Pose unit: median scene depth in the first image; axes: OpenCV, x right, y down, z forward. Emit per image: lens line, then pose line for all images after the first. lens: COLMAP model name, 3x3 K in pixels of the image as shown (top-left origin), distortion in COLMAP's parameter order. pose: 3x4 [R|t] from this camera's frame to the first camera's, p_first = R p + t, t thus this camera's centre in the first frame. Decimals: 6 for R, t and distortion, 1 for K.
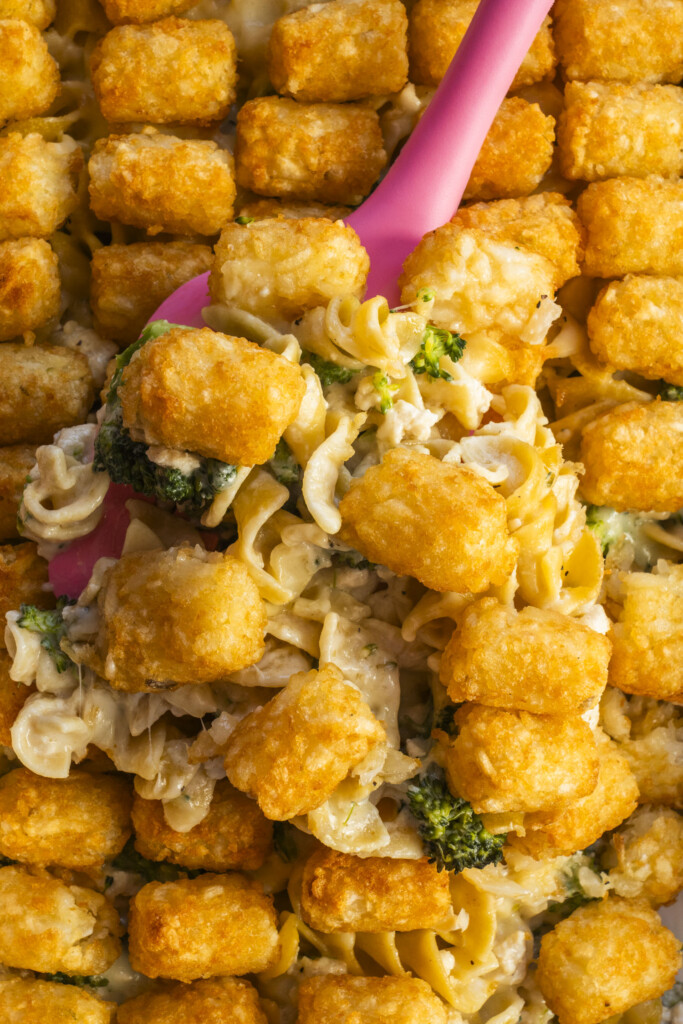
lens RADIAL K [[1640.5, 0, 341.5], [0, 1640.5, 512.0], [0, 0, 1]] dist [0.012325, -0.061110]
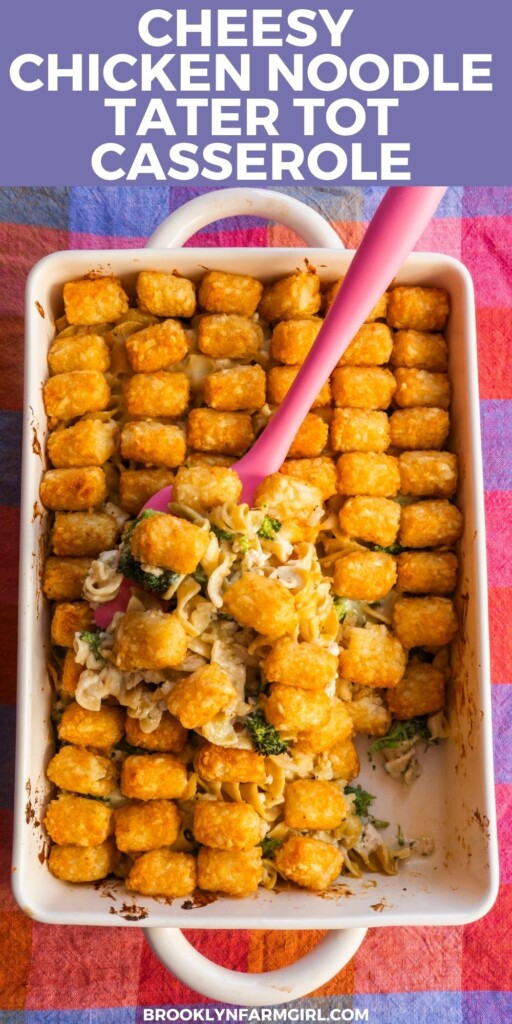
lens RADIAL K [[1095.4, 0, 271.2], [0, 1095.4, 512.2], [0, 0, 1]] dist [-0.006260, 0.001974]
pose [[0.998743, 0.049529, 0.007655, 0.046726], [-0.049206, 0.998073, -0.037801, -0.060102], [-0.009512, 0.037377, 0.999256, -0.516239]]
